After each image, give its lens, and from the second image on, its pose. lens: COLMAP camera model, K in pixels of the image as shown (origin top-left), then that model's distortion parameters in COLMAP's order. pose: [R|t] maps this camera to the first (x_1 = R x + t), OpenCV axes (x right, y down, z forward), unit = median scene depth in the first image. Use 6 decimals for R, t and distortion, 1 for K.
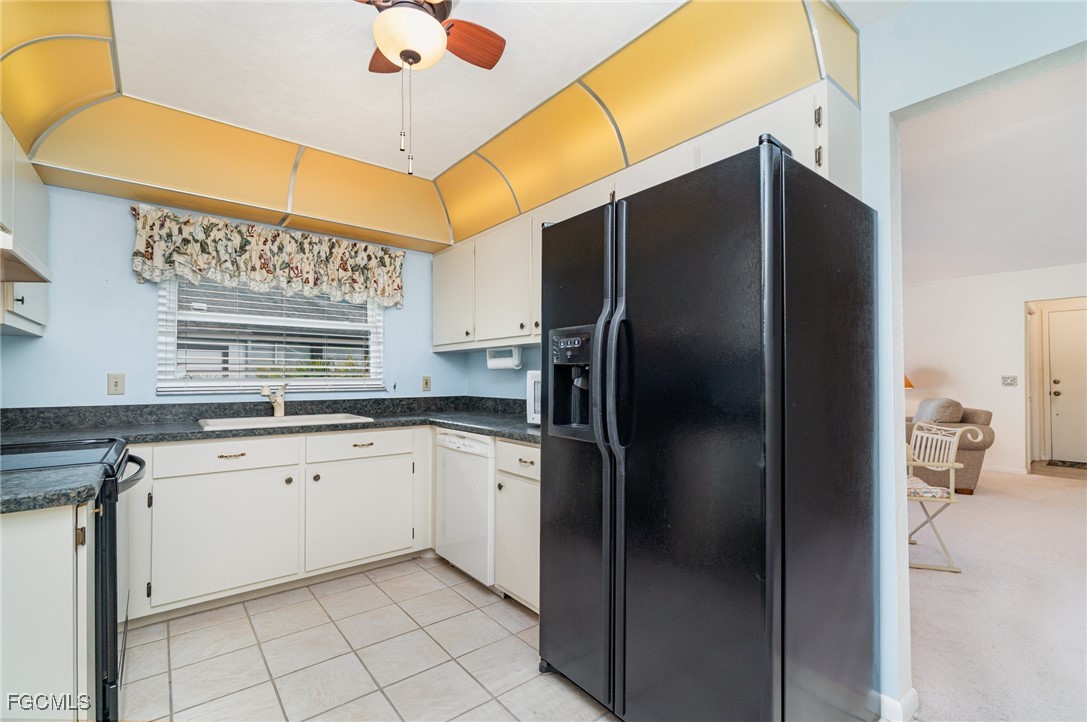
lens RADIAL K [[477.6, 0, 538.1], [0, 477.6, 373.8], [0, 0, 1]] dist [0.000409, 0.000214]
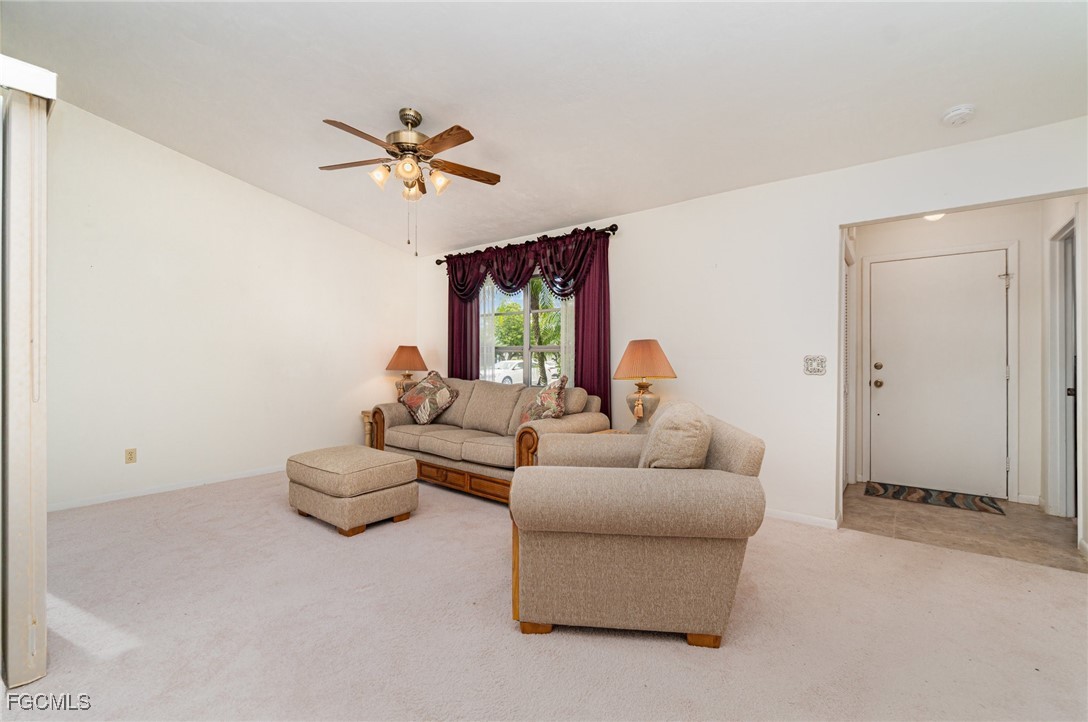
lens RADIAL K [[474.2, 0, 536.5], [0, 474.2, 365.5], [0, 0, 1]] dist [-0.001150, 0.000118]
pose [[0.975936, 0.002952, 0.218035, 0.473419], [-0.007217, 0.999798, 0.018767, 0.006654], [-0.217936, -0.019889, 0.975760, 0.457753]]
